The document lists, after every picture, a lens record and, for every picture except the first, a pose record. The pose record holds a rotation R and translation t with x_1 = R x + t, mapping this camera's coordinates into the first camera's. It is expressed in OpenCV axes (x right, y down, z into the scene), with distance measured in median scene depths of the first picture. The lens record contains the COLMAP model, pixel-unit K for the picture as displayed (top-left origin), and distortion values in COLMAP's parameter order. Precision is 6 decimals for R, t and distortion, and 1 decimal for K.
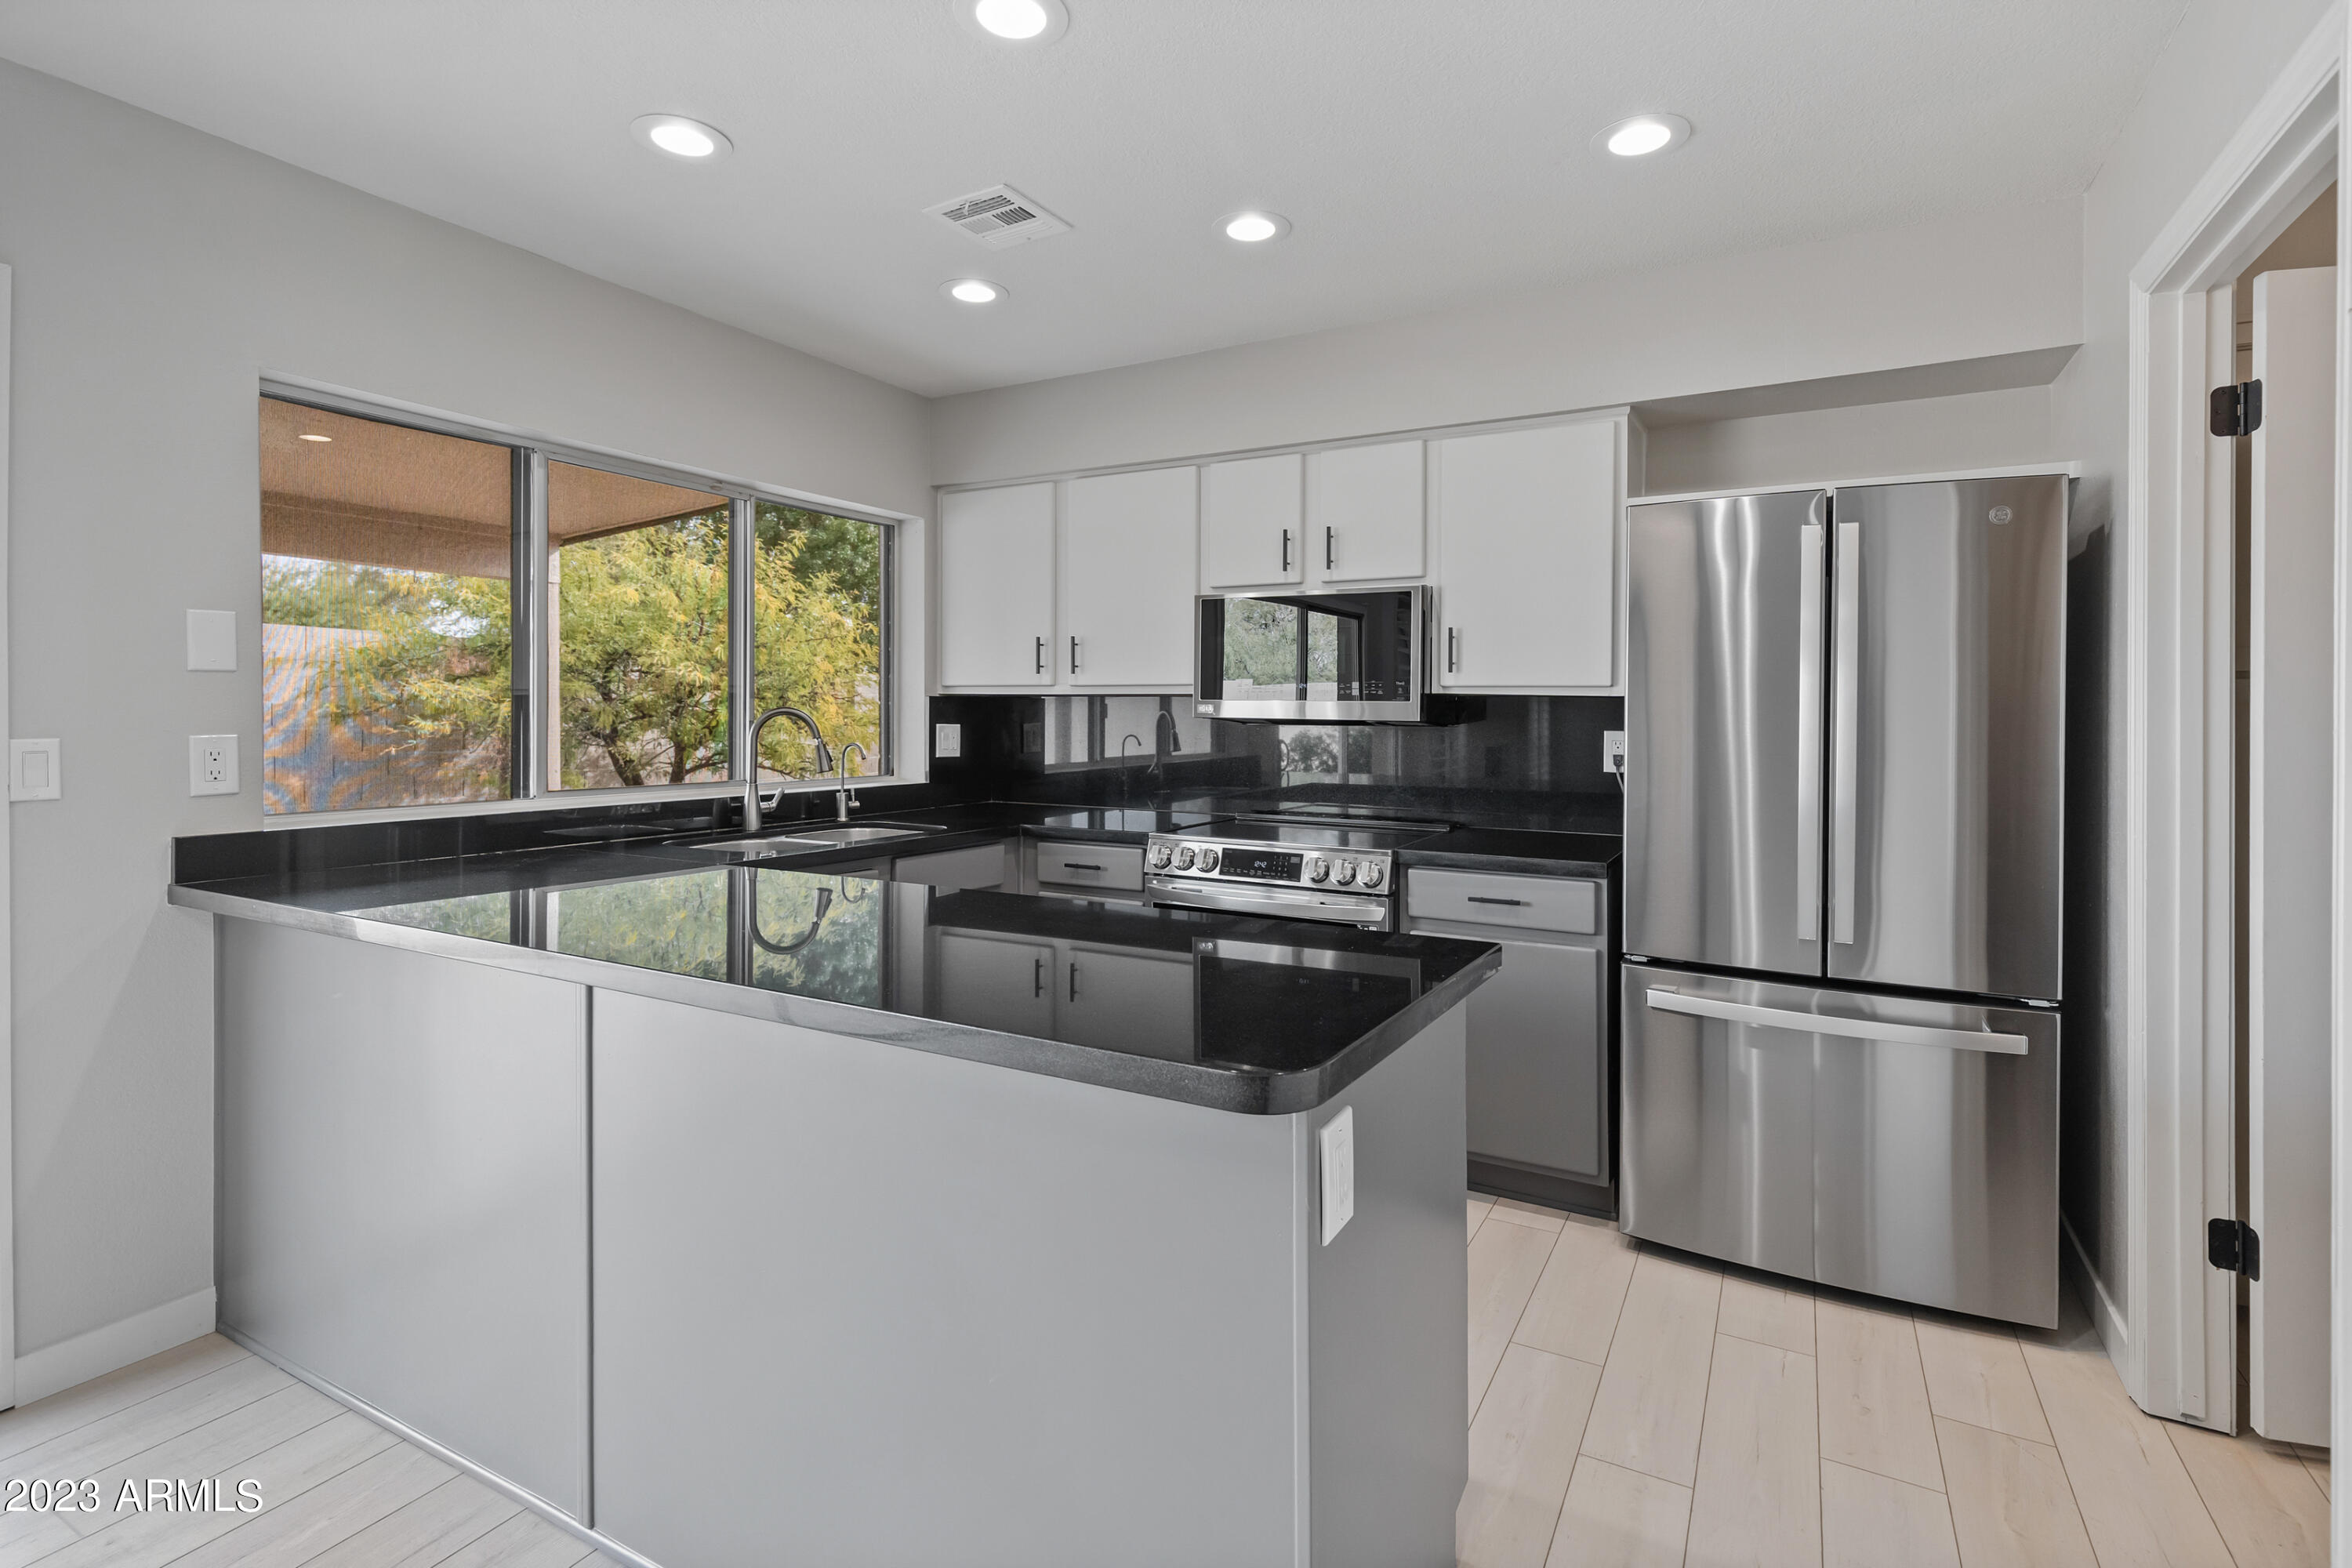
lens RADIAL K [[1127.2, 0, 1190.3], [0, 1127.2, 706.0], [0, 0, 1]] dist [0.013324, 0.000096]
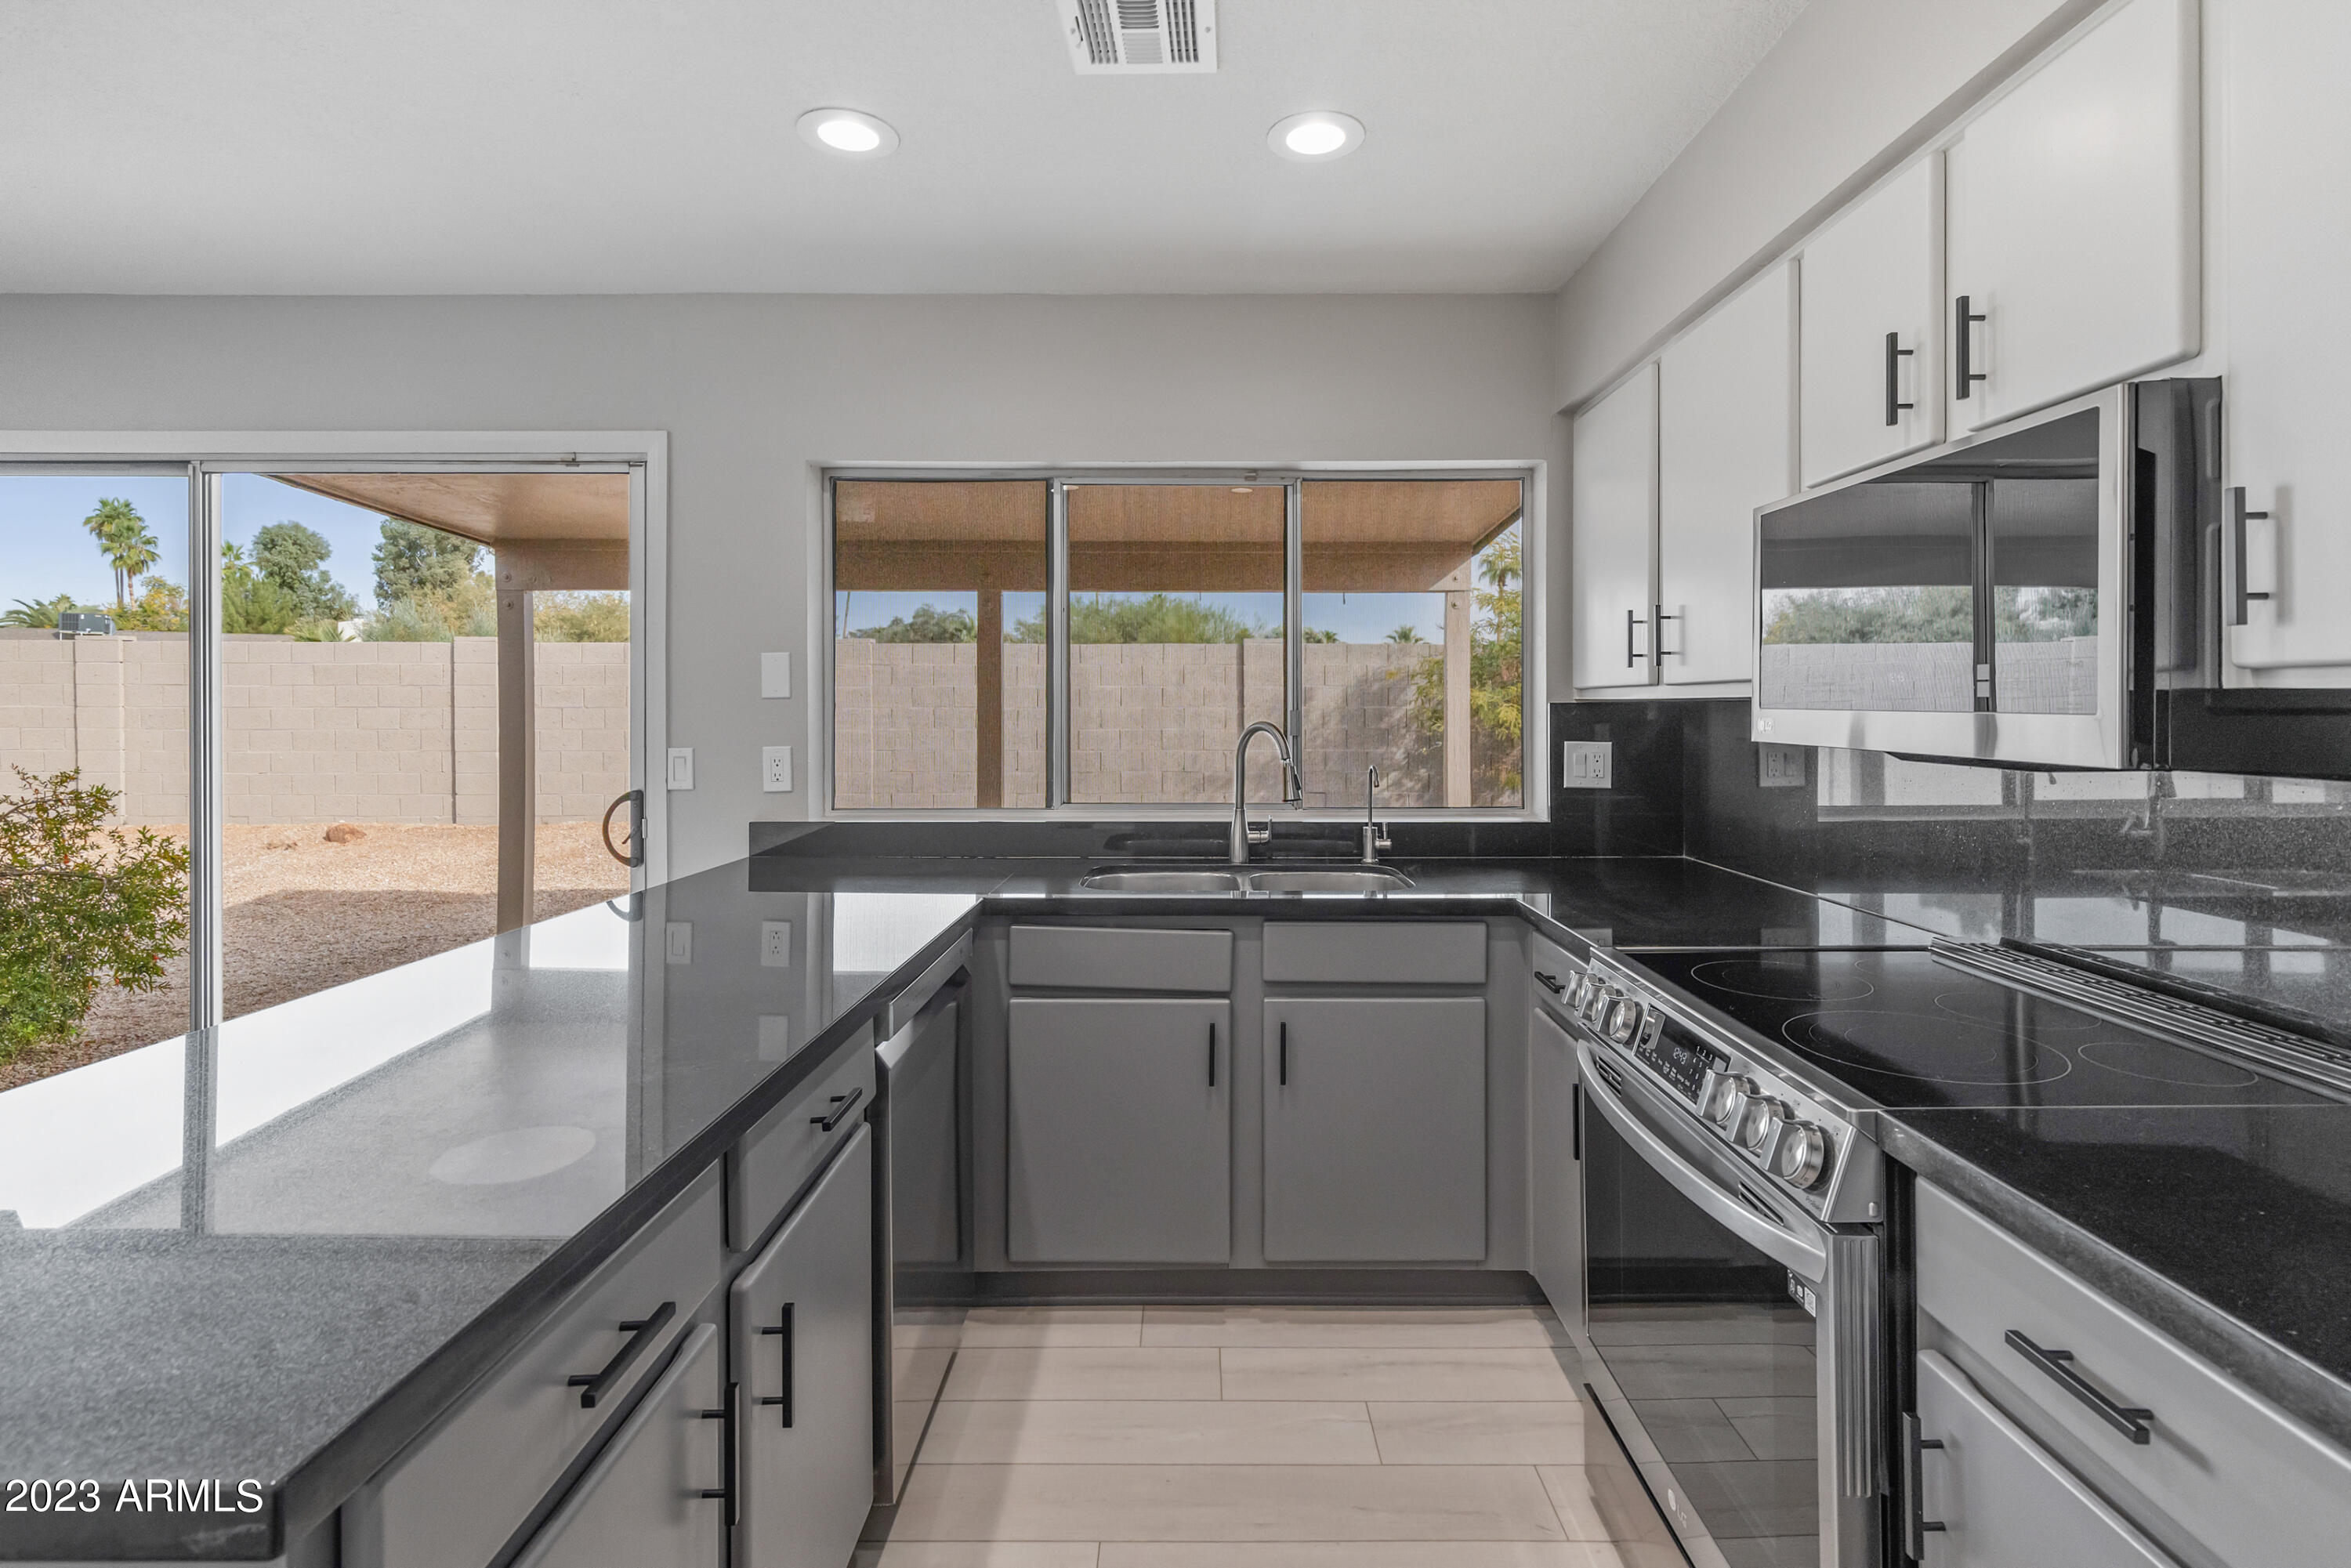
lens RADIAL K [[1126.7, 0, 1189.8], [0, 1126.7, 706.0], [0, 0, 1]] dist [0.013324, 0.000096]
pose [[0.474263, -0.008973, -0.880338, 0.336801], [0.010999, 0.999930, -0.004267, -0.007077], [0.880315, -0.007659, 0.474328, 0.512051]]
